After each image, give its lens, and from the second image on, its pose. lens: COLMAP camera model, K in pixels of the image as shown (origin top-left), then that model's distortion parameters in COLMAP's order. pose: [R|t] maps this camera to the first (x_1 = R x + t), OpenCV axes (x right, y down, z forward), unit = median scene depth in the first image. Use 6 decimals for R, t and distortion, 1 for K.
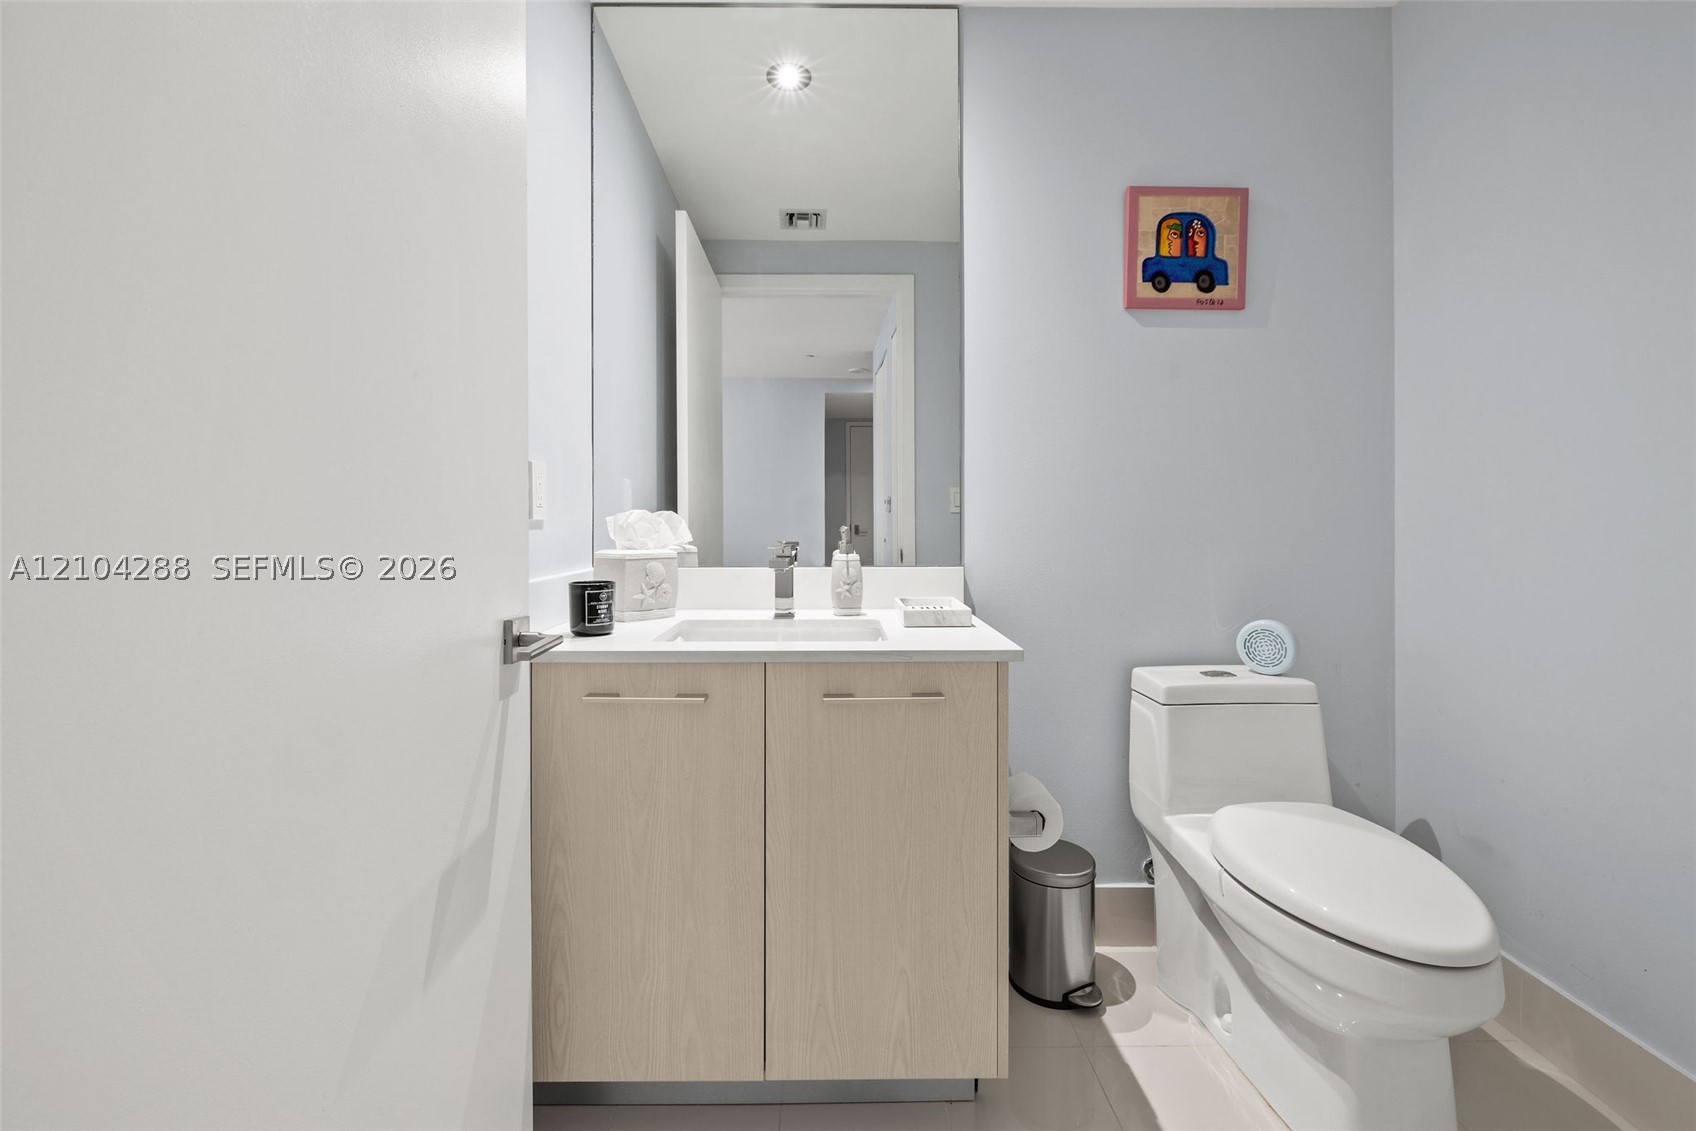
lens RADIAL K [[733.0, 0, 837.4], [0, 733.0, 518.2], [0, 0, 1]] dist [-0.001047, 0.000245]
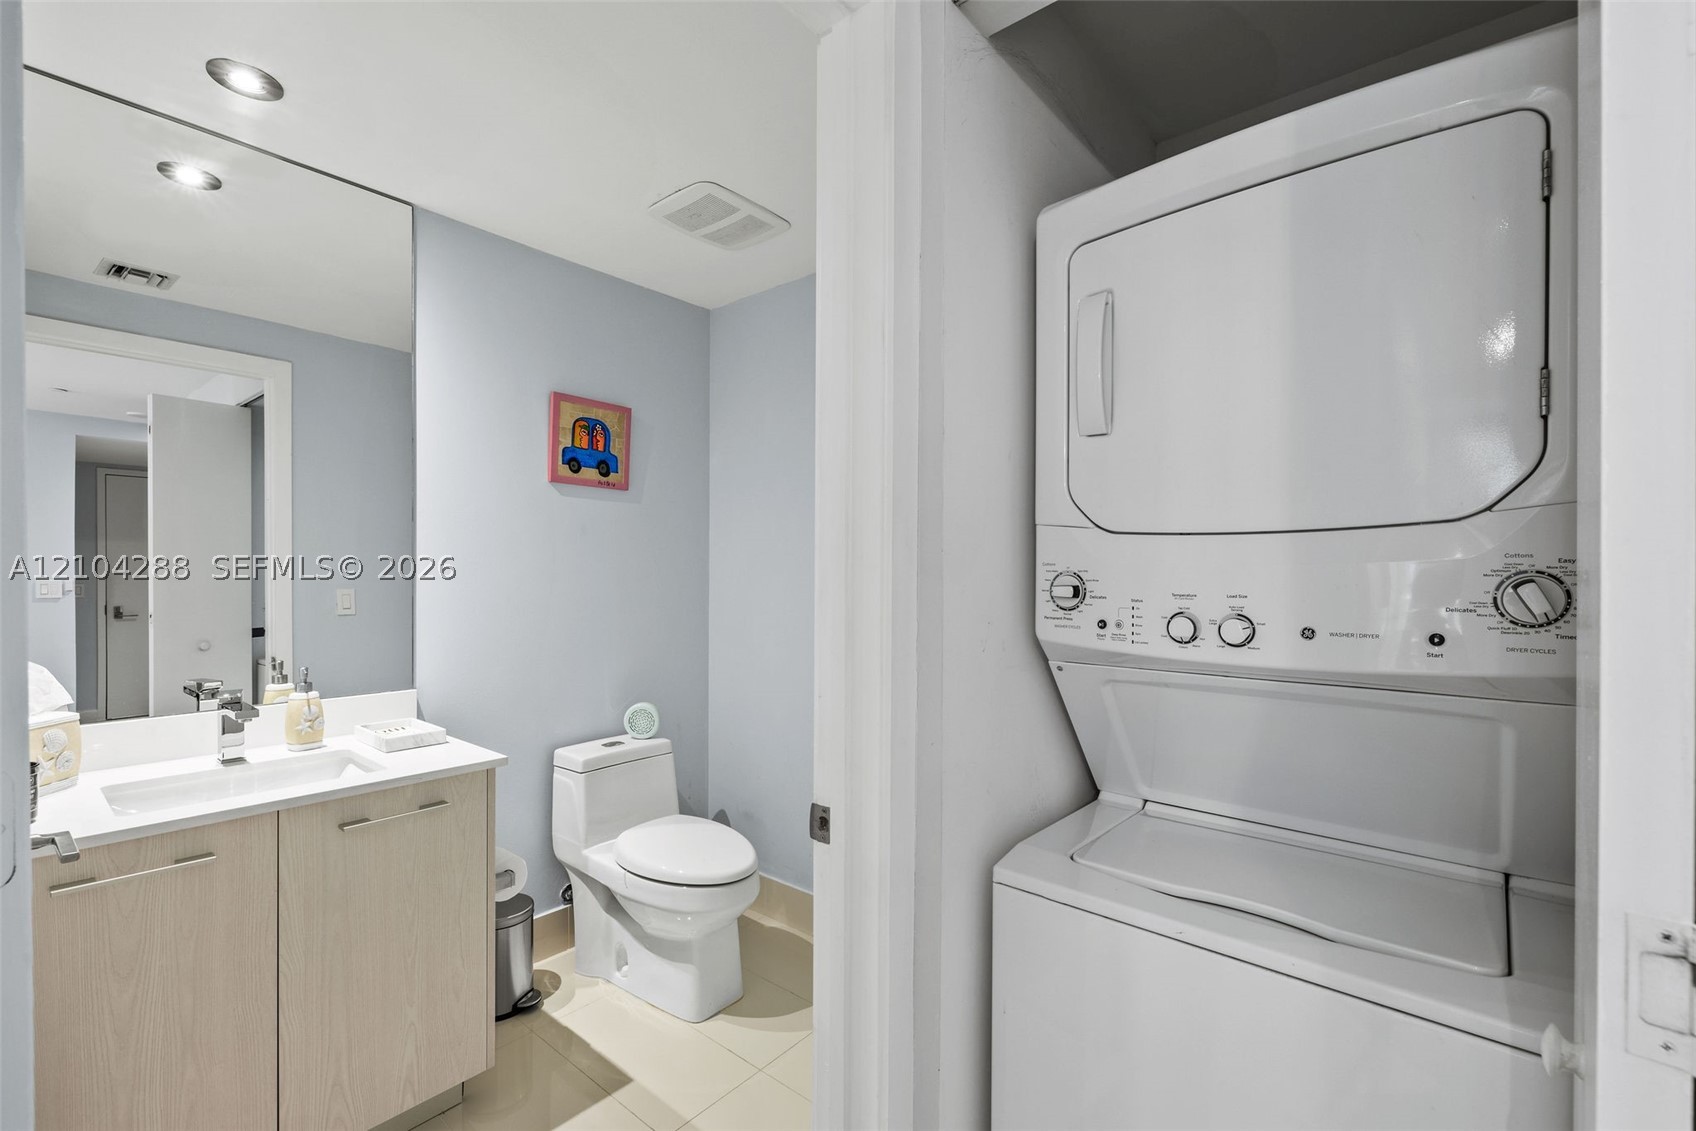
lens RADIAL K [[730.2, 0, 851.5], [0, 730.2, 576.6], [0, 0, 1]] dist [-0.001313, -0.000184]
pose [[0.644450, 0.001519, 0.764645, -0.273173], [-0.005702, 0.999980, 0.002819, -0.121370], [-0.764625, -0.006177, 0.644446, -0.283947]]
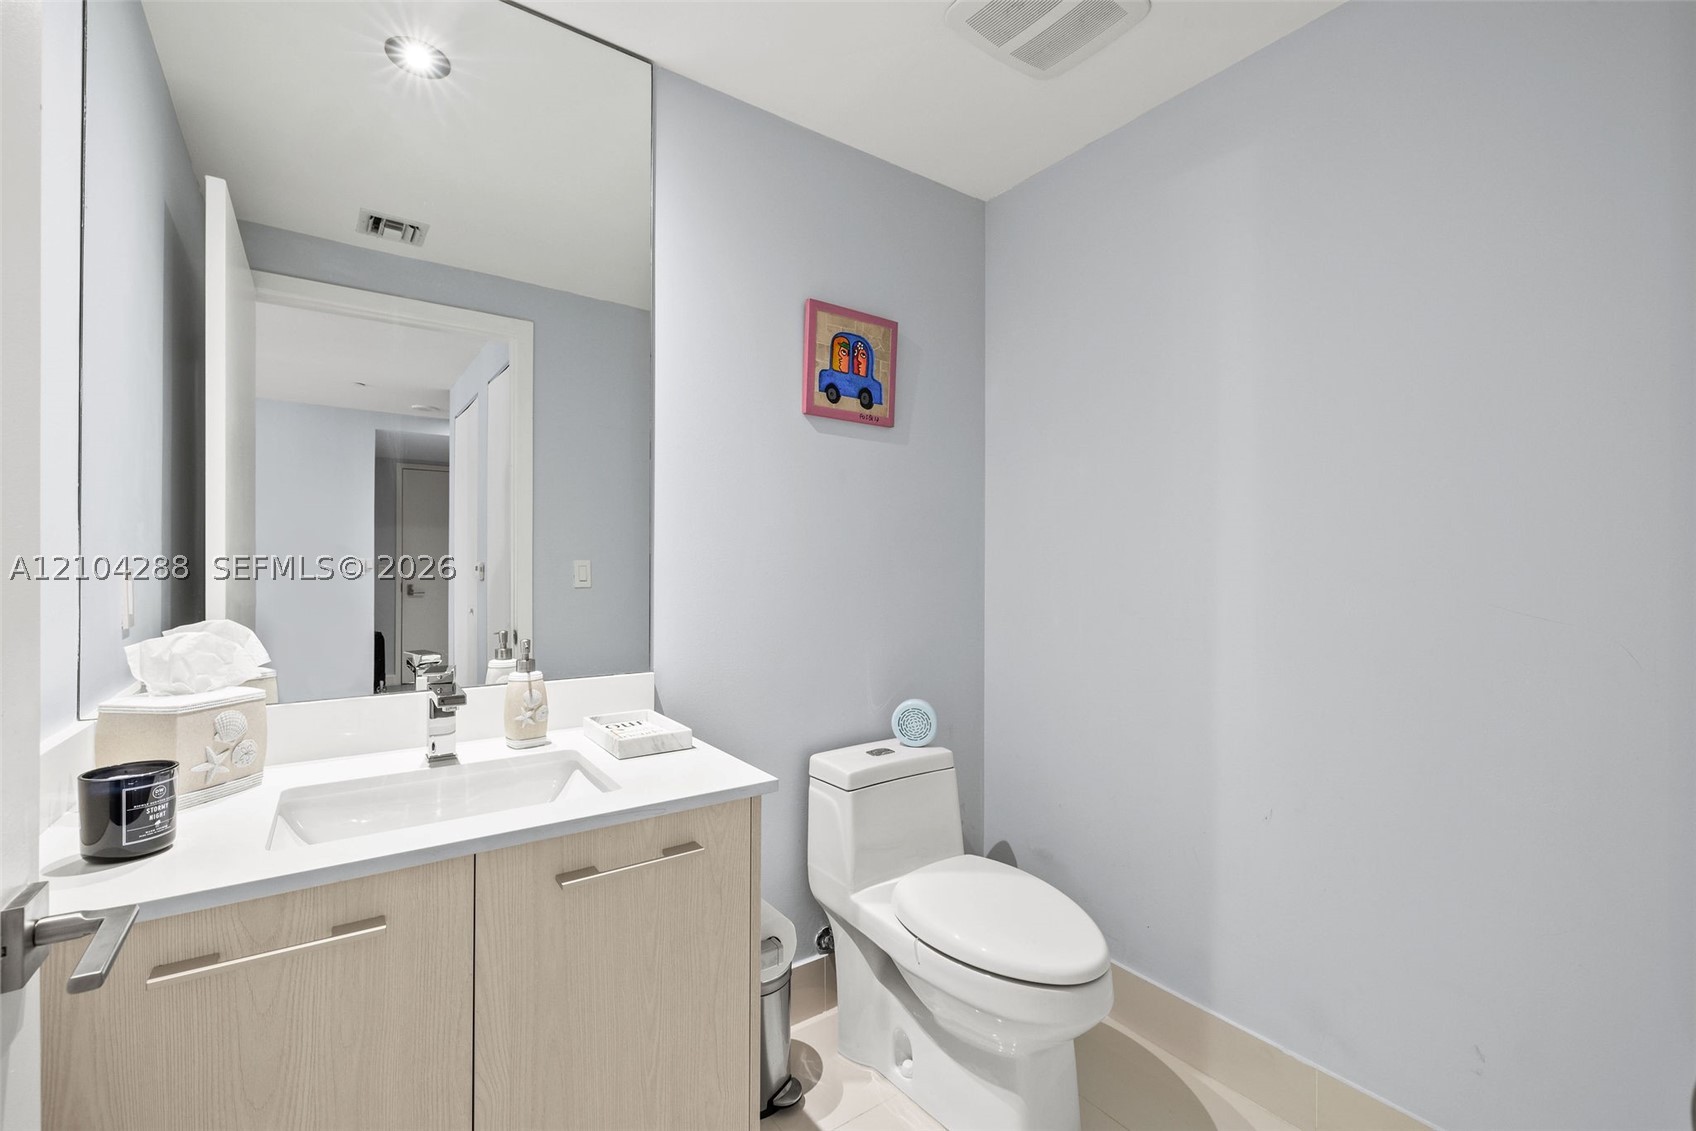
lens RADIAL K [[712.6, 0, 845.1], [0, 712.6, 560.0], [0, 0, 1]] dist [-0.002709, -0.000213]
pose [[0.820238, 0.008390, 0.571961, -0.144809], [-0.005685, 0.999963, -0.006514, -0.070118], [-0.571994, 0.002092, 0.820255, 0.127975]]
